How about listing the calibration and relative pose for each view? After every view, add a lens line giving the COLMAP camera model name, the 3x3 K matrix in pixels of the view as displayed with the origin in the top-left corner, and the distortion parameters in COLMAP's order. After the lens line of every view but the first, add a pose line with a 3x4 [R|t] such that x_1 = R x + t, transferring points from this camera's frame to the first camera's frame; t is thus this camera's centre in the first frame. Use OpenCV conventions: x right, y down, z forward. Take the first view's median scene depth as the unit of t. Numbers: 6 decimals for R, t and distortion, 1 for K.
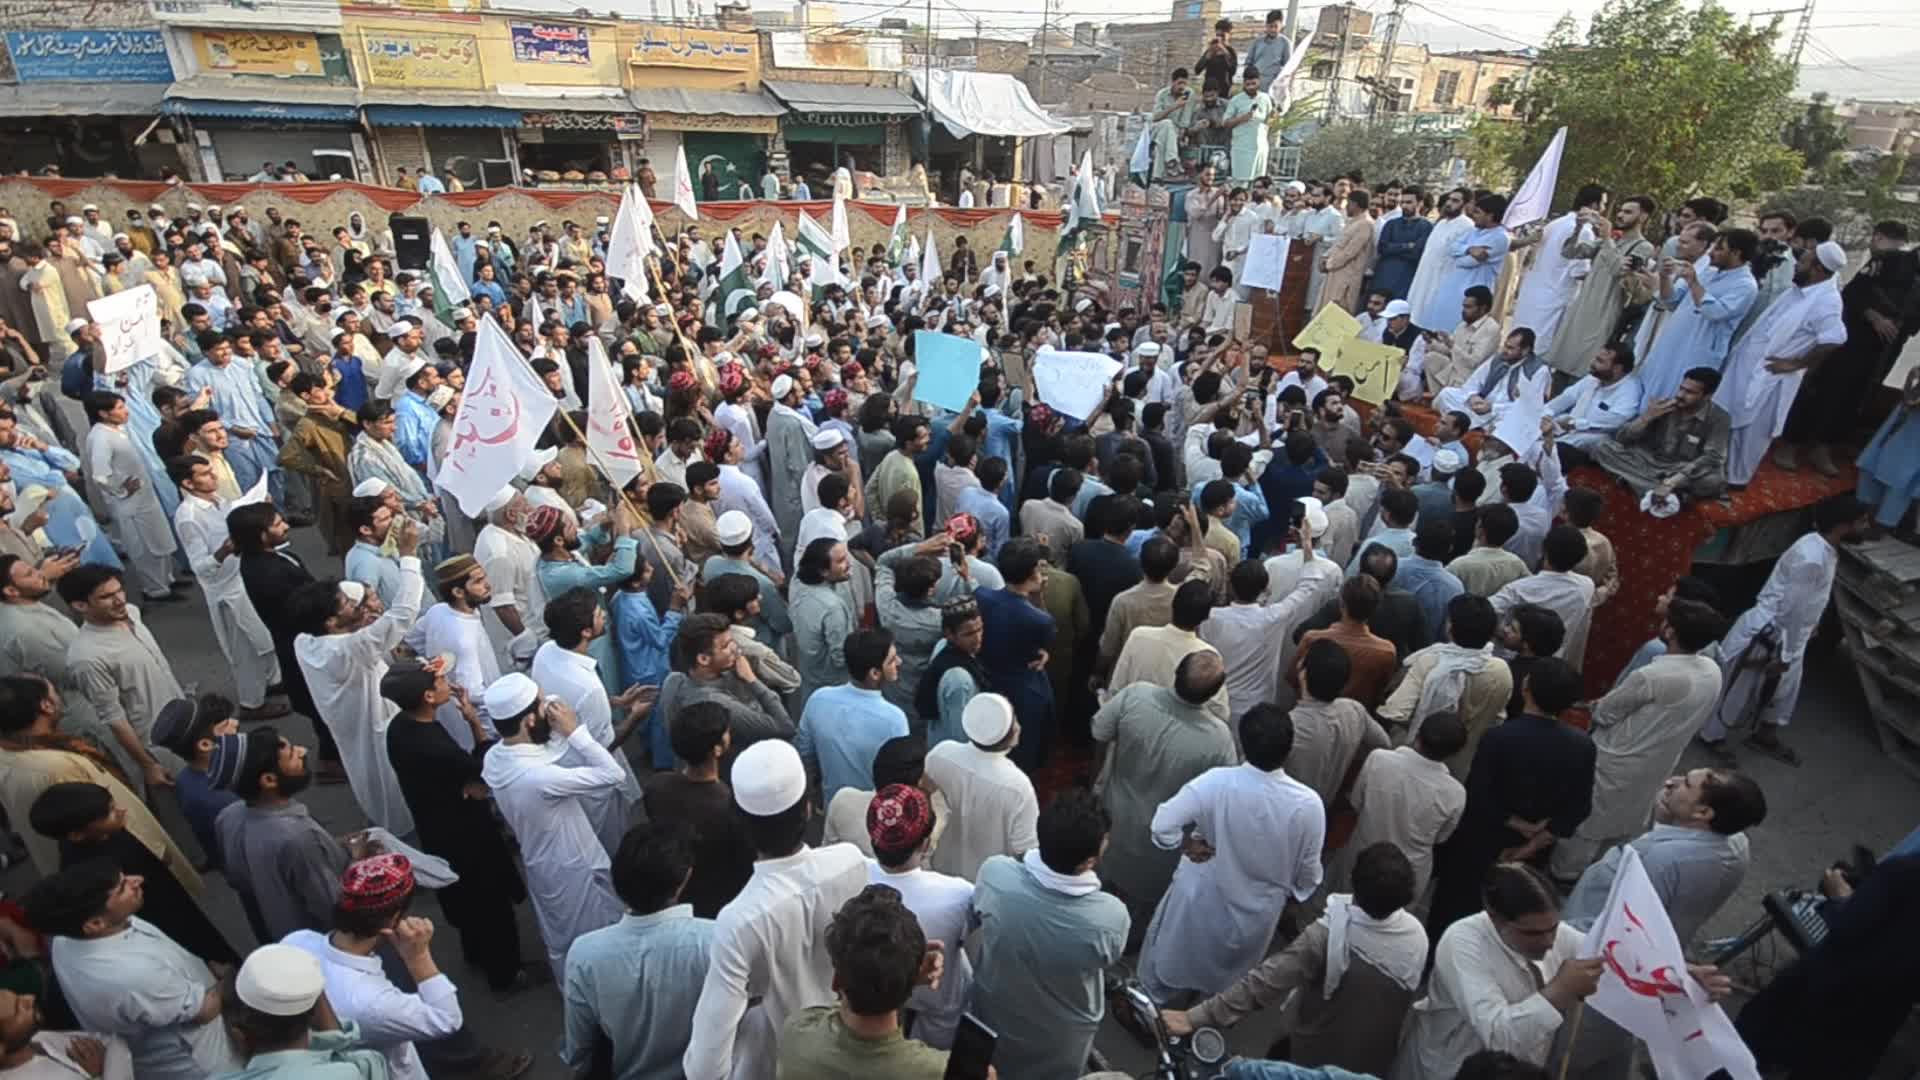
lens RADIAL K [[863.4, 0, 972.7], [0, 863.4, 538.8], [0, 0, 1]] dist [0.012502, -0.008827]
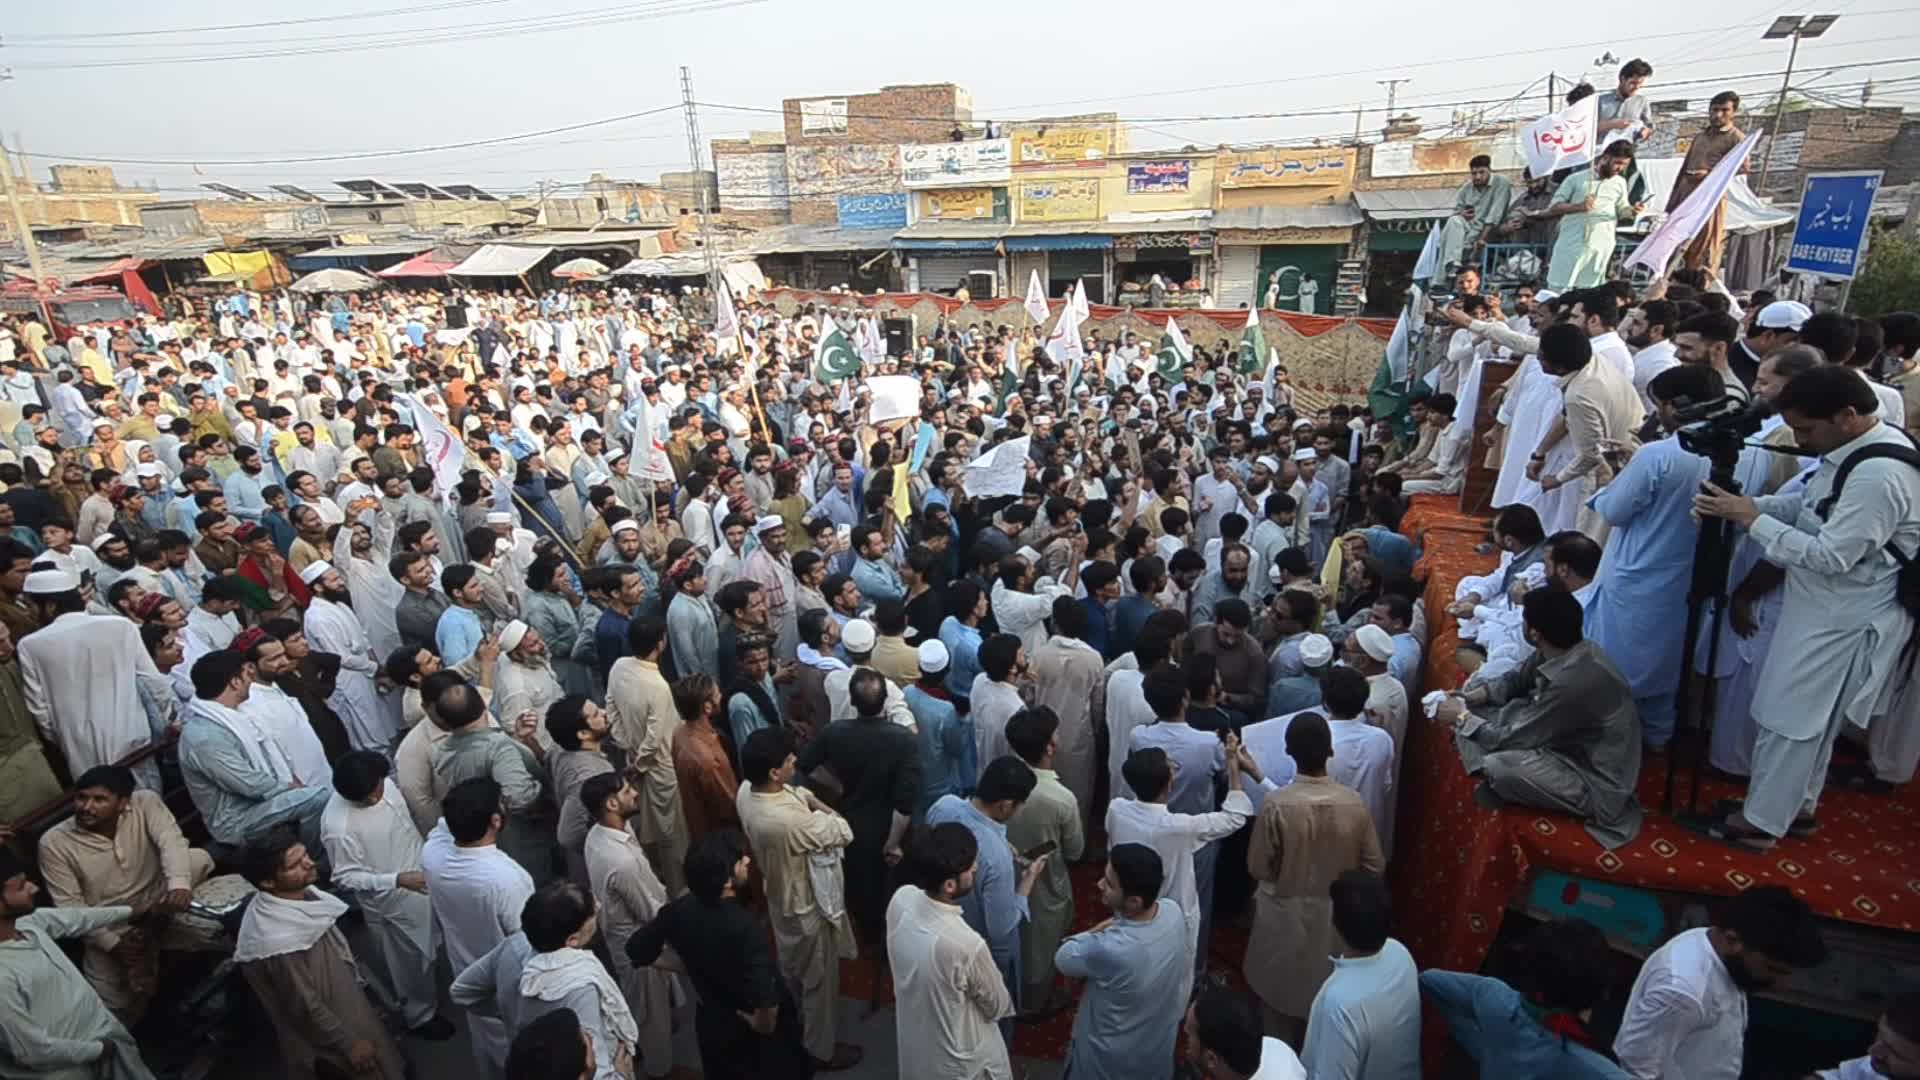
lens RADIAL K [[863.4, 0, 941.4], [0, 863.4, 538.8], [0, 0, 1]] dist [0.012502, -0.008827]
pose [[0.710327, 0.190296, -0.677660, 0.179844], [-0.266642, 0.963755, -0.008860, -0.022835], [0.651412, 0.186986, 0.735322, 0.059995]]
